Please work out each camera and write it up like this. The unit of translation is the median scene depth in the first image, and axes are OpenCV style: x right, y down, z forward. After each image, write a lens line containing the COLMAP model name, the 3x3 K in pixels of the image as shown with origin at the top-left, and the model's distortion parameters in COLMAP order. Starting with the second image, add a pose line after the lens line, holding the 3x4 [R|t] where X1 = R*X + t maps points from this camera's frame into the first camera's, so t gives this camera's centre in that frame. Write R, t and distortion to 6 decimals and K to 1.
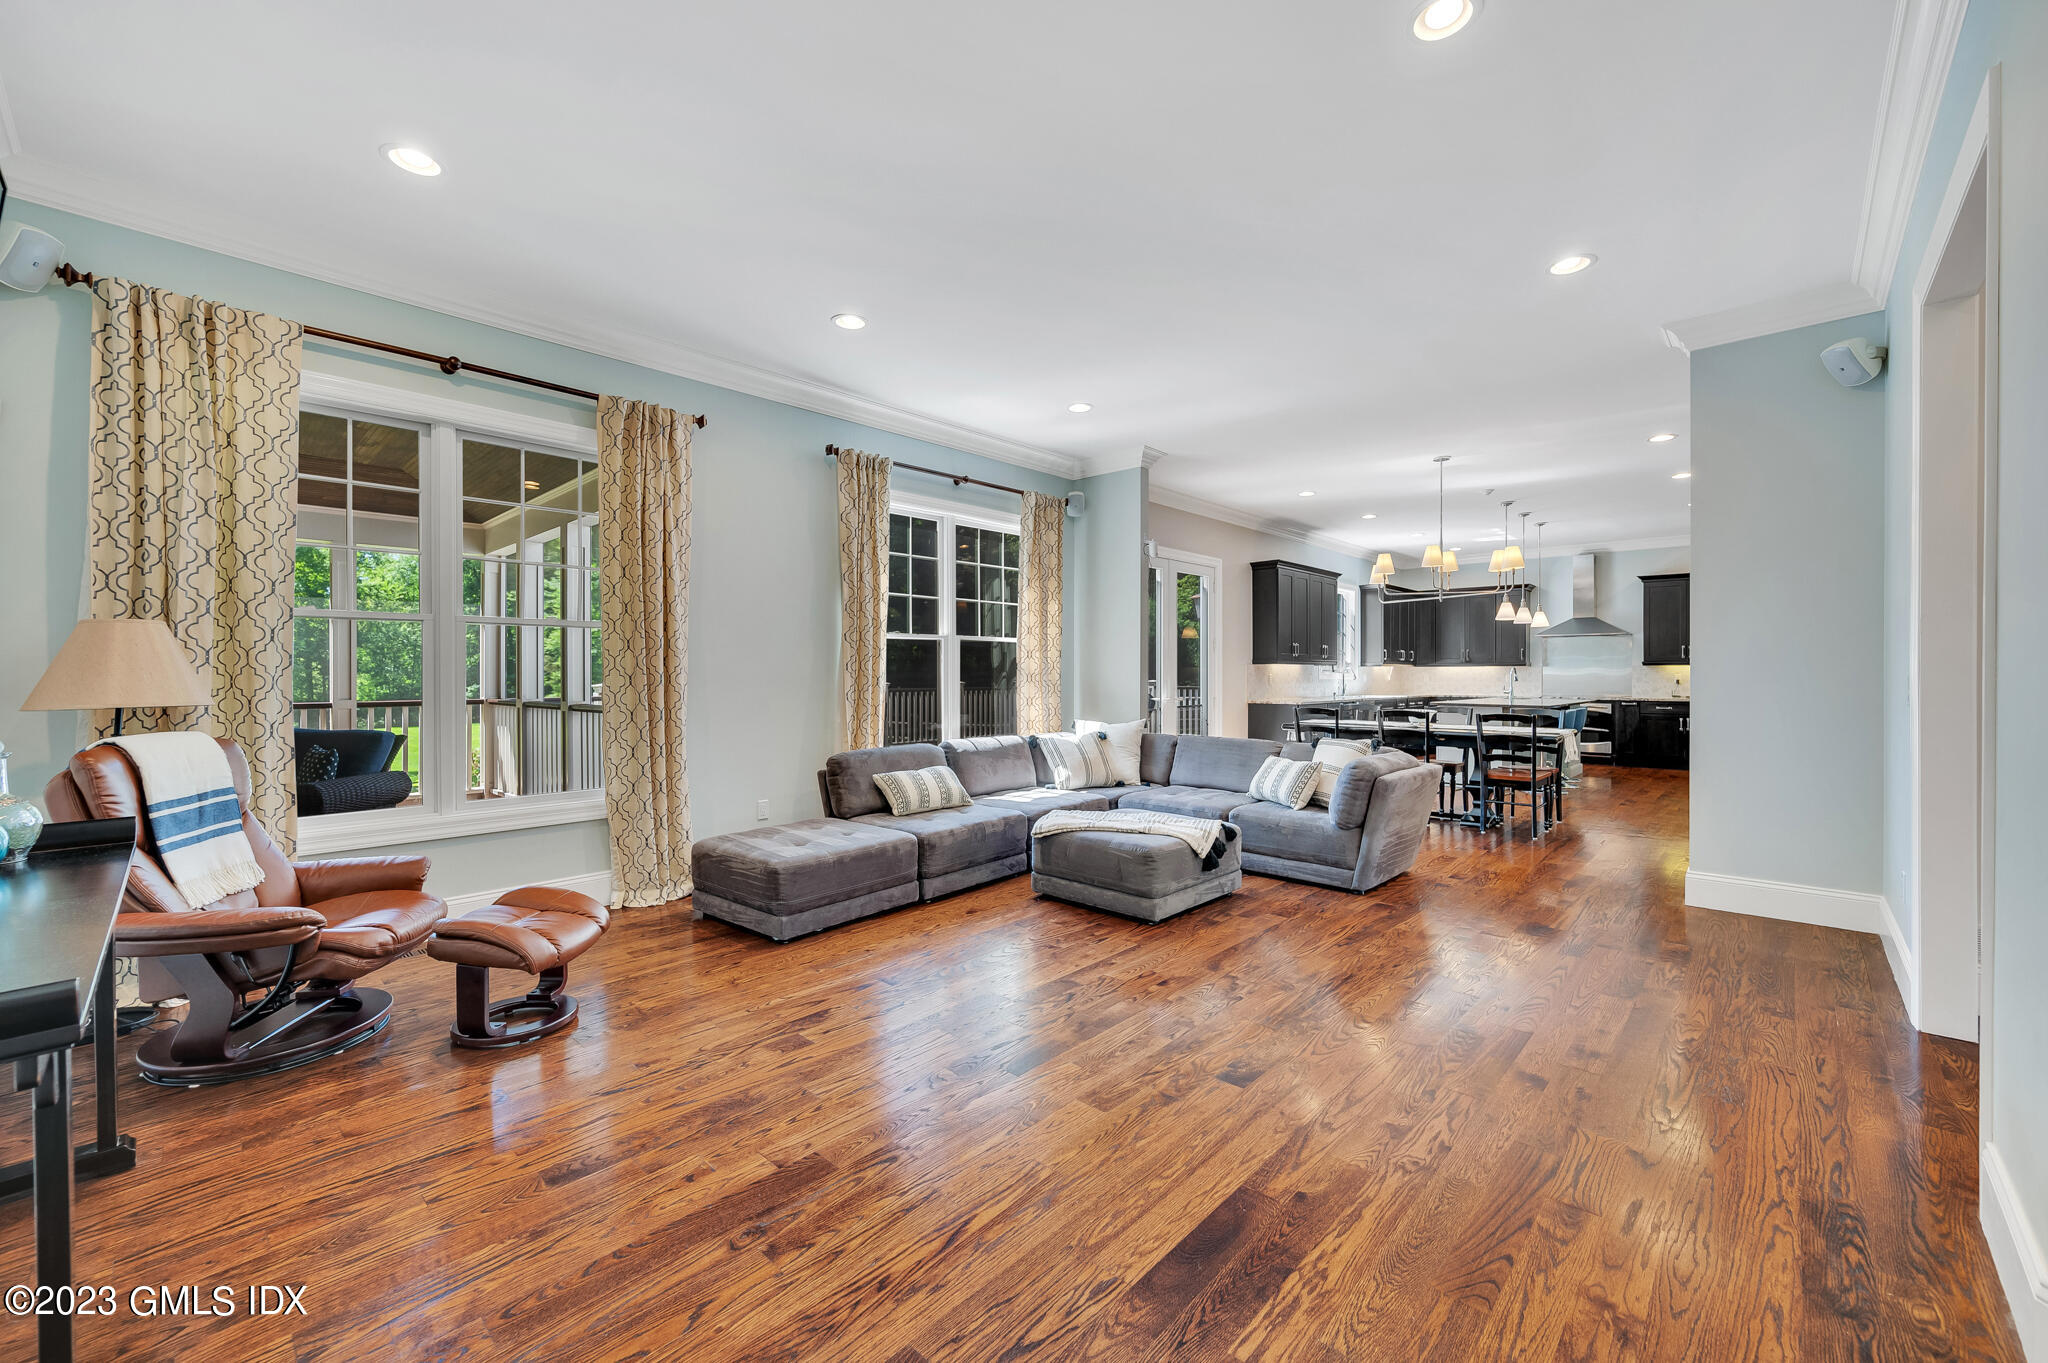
lens RADIAL K [[822.7, 0, 1037.4], [0, 822.7, 680.2], [0, 0, 1]] dist [-0.001818, -0.000070]
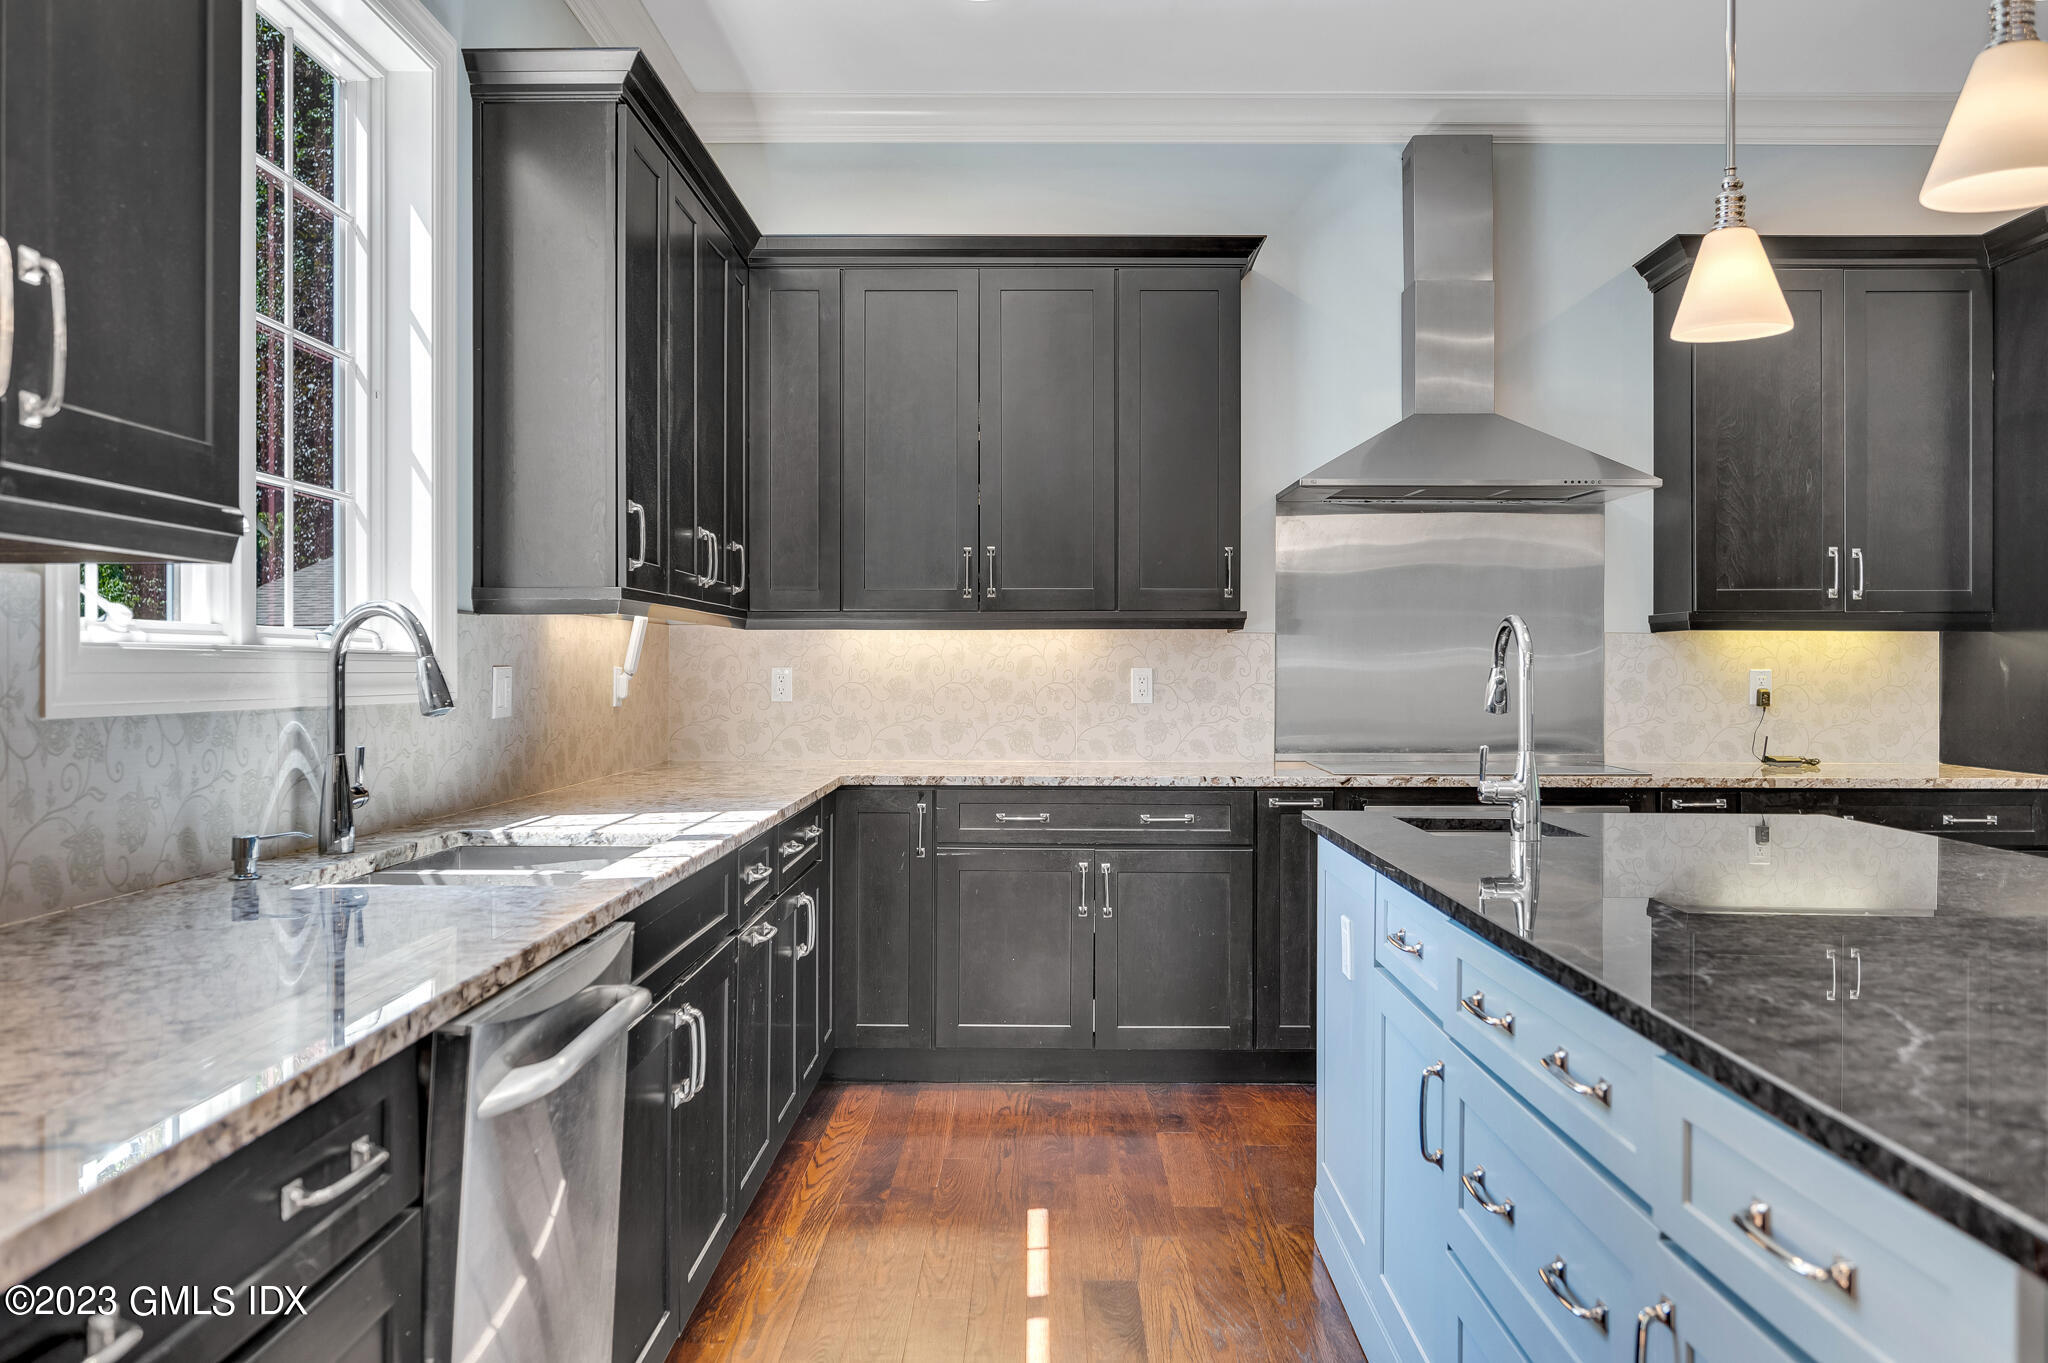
lens RADIAL K [[1441.6, 0, 1021.8], [0, 1441.6, 673.5], [0, 0, 1]] dist [0.009835, 0.001267]
pose [[0.721223, -0.002316, 0.692699, 0.317983], [0.003897, 0.999992, -0.000714, -0.006003], [-0.692692, 0.003215, 0.721226, 0.831158]]
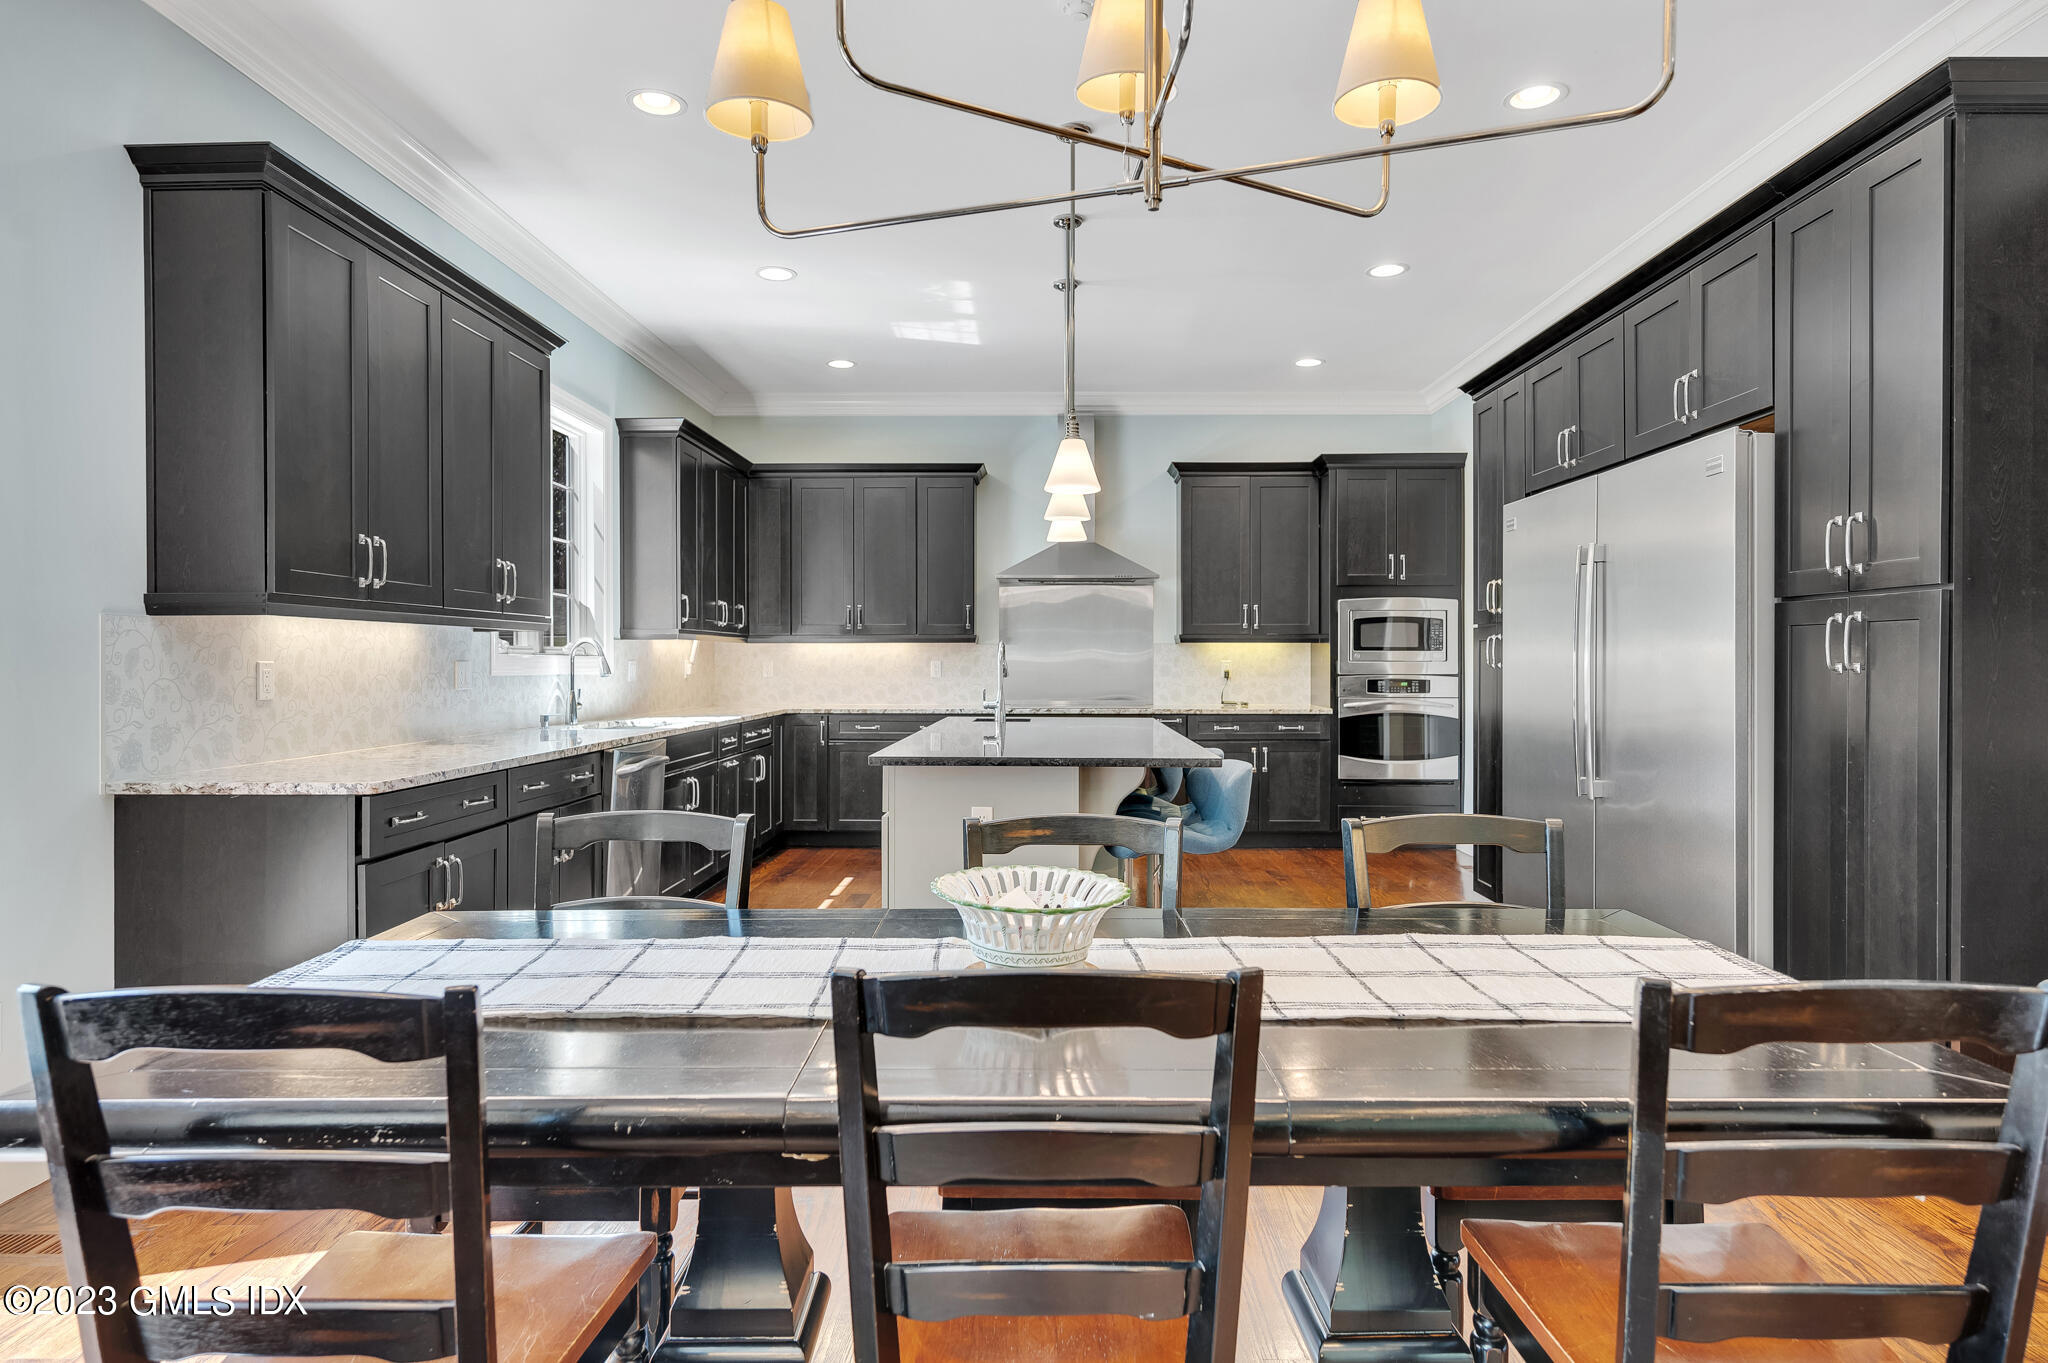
lens RADIAL K [[1067.4, 0, 1031.6], [0, 1067.4, 676.5], [0, 0, 1]] dist [0.000975, 0.000053]
pose [[0.726396, -0.010777, 0.687192, 0.220756], [0.006185, 0.999939, 0.009144, -0.003697], [-0.687249, -0.002392, 0.726418, 0.585231]]
